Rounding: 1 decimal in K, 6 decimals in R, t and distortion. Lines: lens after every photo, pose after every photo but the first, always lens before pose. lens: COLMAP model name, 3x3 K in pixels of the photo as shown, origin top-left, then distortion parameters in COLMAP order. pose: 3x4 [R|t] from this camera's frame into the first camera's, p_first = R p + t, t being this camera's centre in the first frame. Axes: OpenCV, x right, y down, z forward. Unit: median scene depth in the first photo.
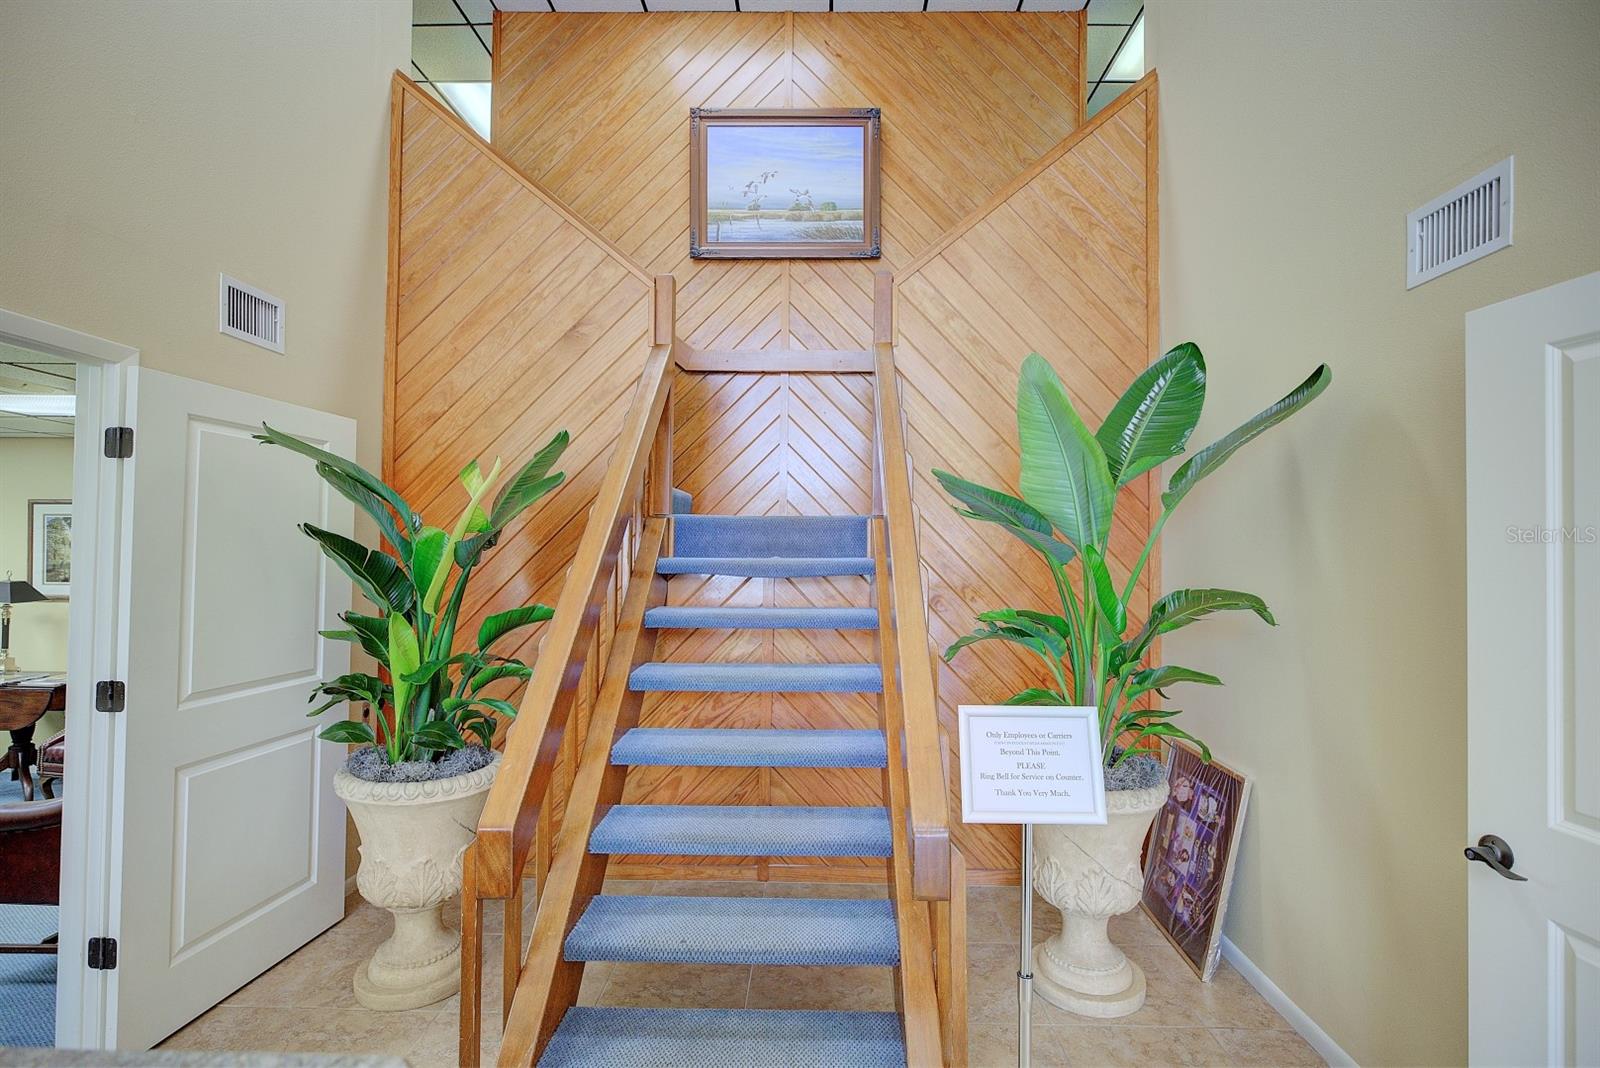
lens RADIAL K [[742.8, 0, 807.7], [0, 742.8, 535.6], [0, 0, 1]] dist [-0.003712, 0.000374]
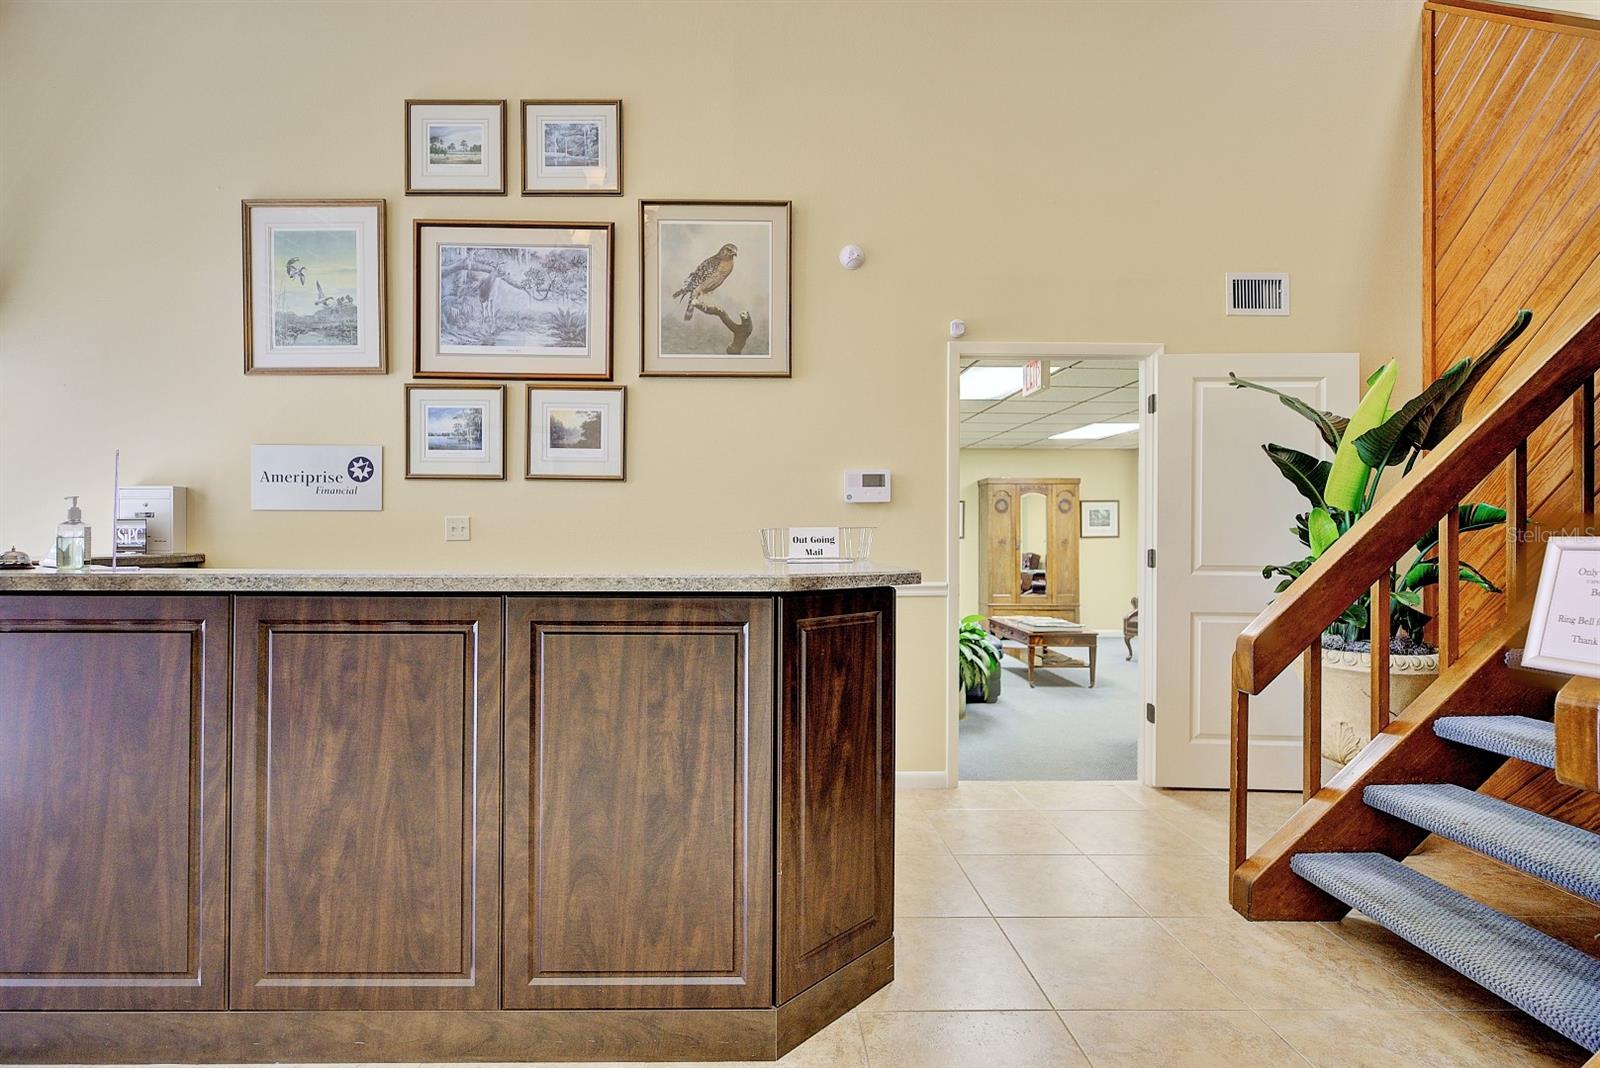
lens RADIAL K [[781.1, 0, 767.7], [0, 781.1, 533.1], [0, 0, 1]] dist [-0.008972, 0.002475]
pose [[0.039306, -0.012950, -0.999143, 0.464378], [0.014491, 0.999818, -0.012389, 0.103460], [0.999122, -0.013992, 0.039486, 0.047803]]
